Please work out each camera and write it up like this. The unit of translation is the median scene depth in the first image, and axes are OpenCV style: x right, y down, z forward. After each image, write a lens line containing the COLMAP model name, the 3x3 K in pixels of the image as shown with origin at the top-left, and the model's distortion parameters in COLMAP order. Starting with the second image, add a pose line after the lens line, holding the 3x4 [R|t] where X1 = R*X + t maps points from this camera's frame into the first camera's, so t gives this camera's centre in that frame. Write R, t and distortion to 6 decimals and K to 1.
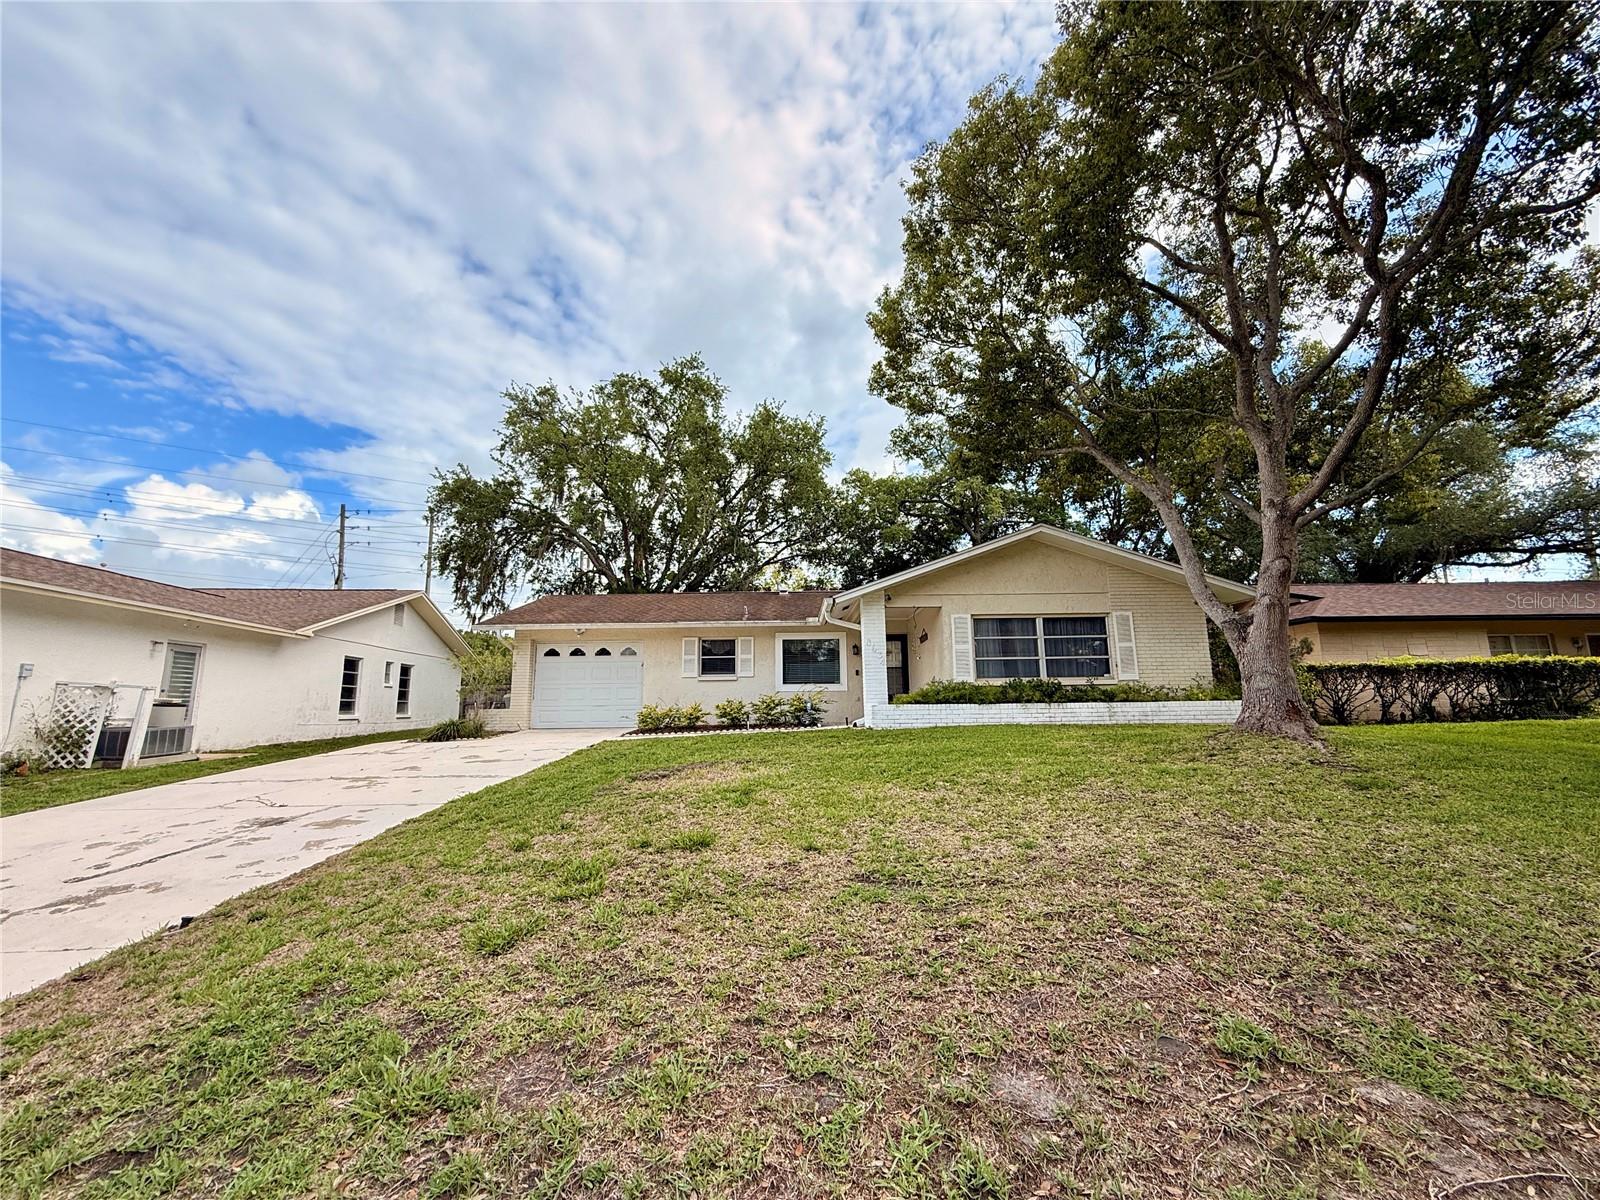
lens RADIAL K [[639.3, 0, 807.2], [0, 639.3, 591.8], [0, 0, 1]] dist [0.004399, 0.001105]
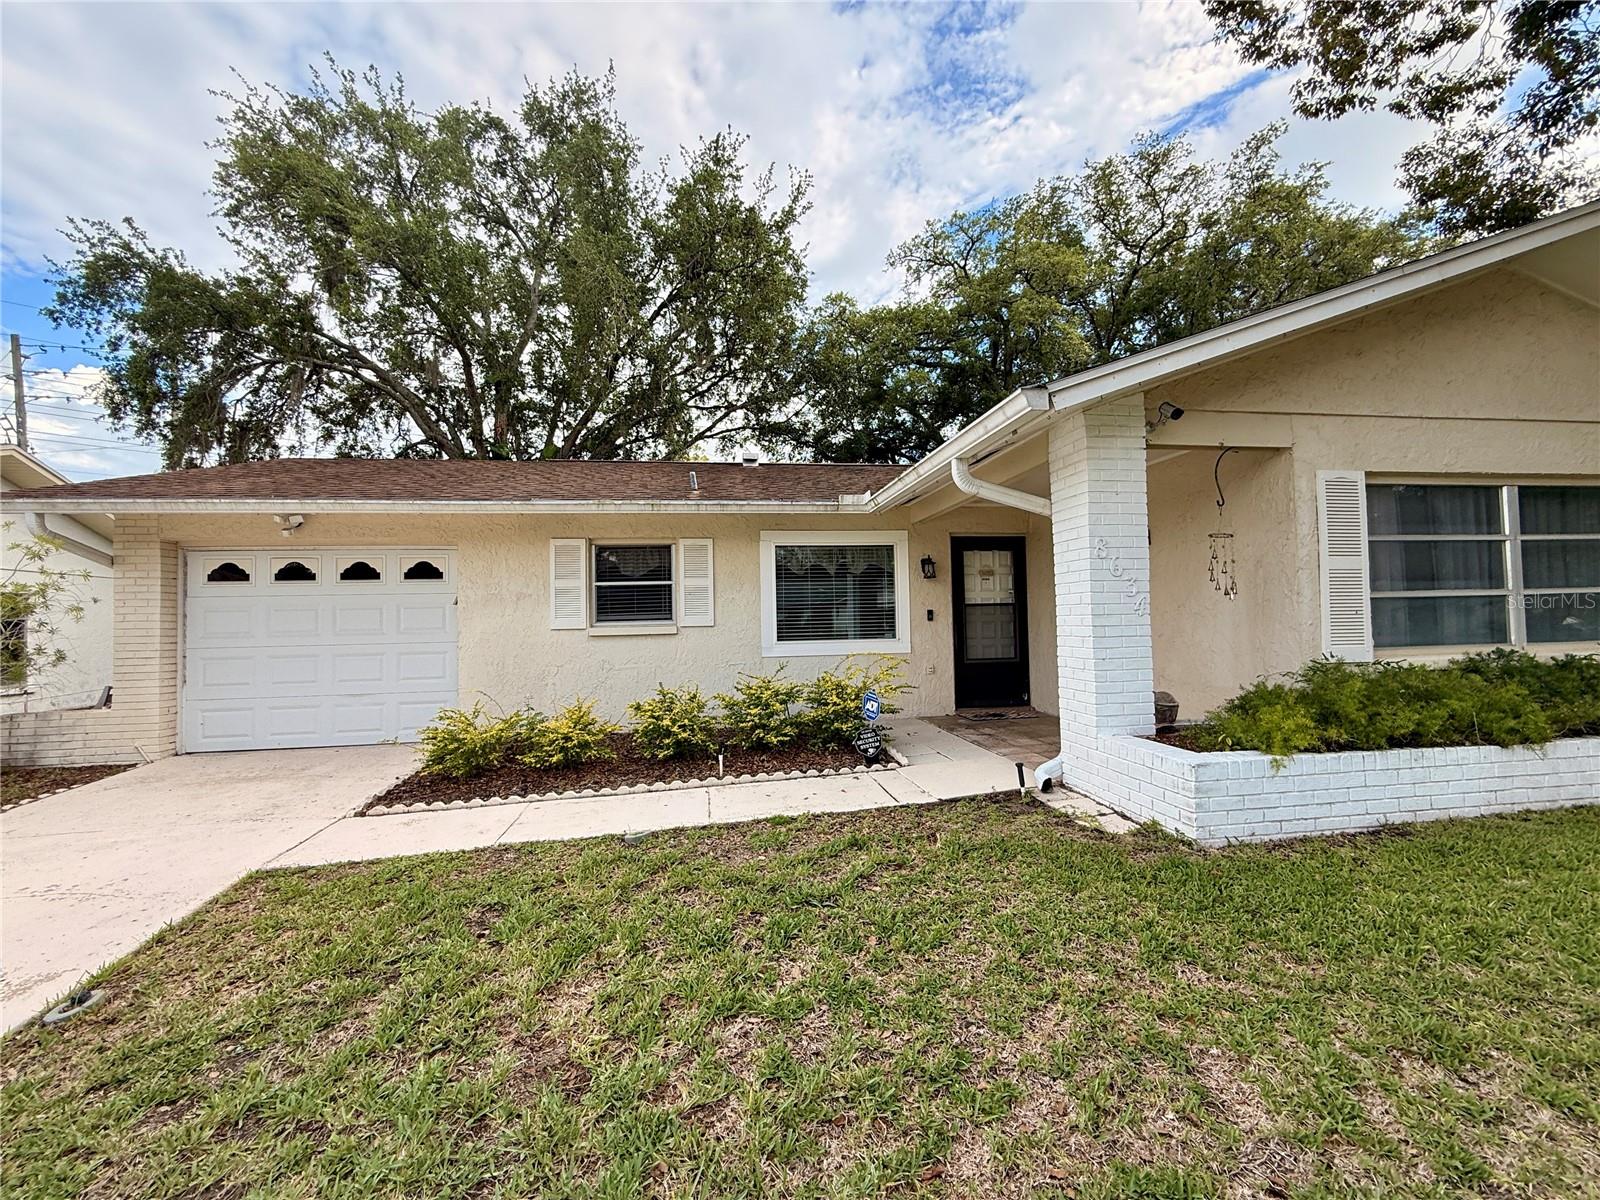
lens RADIAL K [[639.3, 0, 804.8], [0, 639.3, 605.7], [0, 0, 1]] dist [0.004399, 0.001105]
pose [[0.991900, -0.005911, 0.126881, -0.087489], [-0.013650, 0.988171, 0.152746, 0.053752], [-0.126283, -0.153241, 0.980087, 0.615786]]
